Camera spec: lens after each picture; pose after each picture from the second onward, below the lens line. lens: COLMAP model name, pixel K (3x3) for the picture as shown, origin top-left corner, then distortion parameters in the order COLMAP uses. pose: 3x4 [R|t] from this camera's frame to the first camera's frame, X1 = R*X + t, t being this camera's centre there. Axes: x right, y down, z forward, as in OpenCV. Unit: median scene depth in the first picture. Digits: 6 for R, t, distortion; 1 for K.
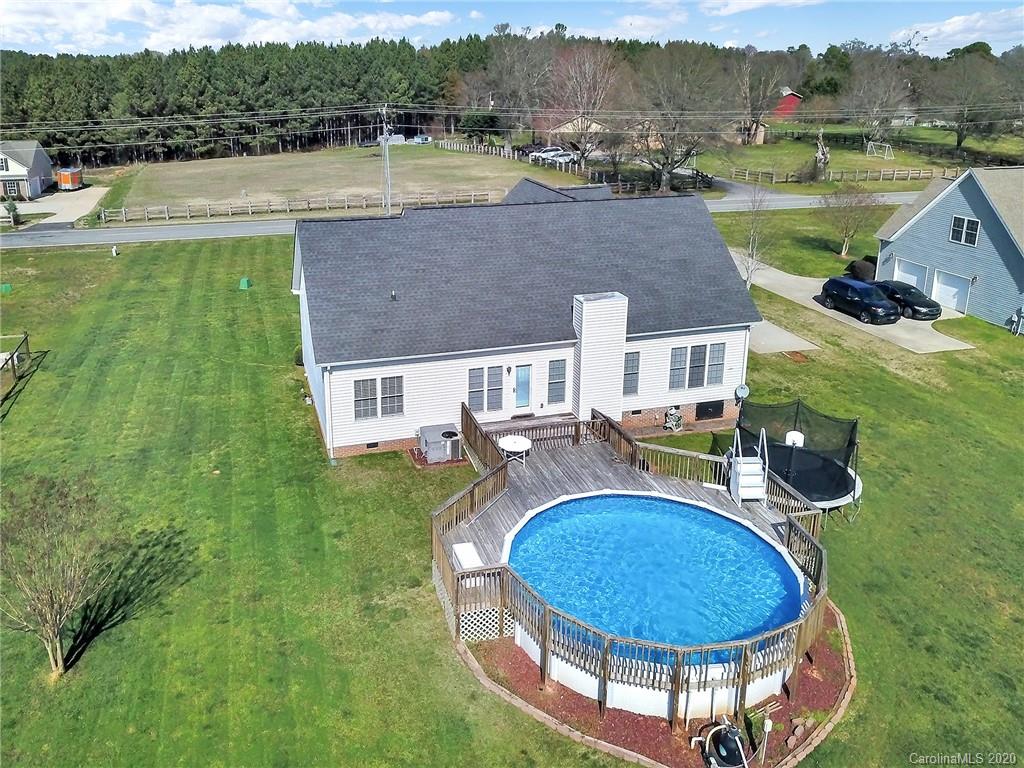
lens RADIAL K [[828.3, 0, 465.9], [0, 828.3, 272.5], [0, 0, 1]] dist [0.024825, -0.029938]
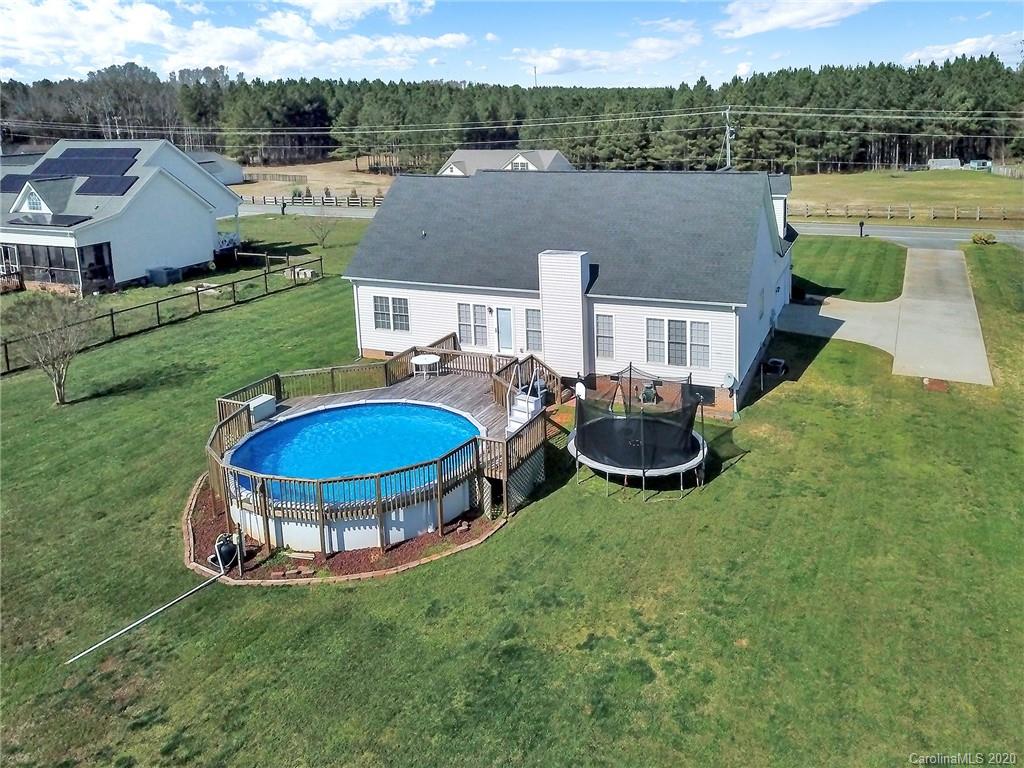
lens RADIAL K [[838.9, 0, 549.5], [0, 838.9, 219.8], [0, 0, 1]] dist [0.007356, -0.001968]
pose [[0.781668, 0.068189, -0.619957, 0.795237], [-0.131678, 0.989642, -0.057175, 0.050258], [0.609637, 0.126326, 0.782550, 0.142215]]
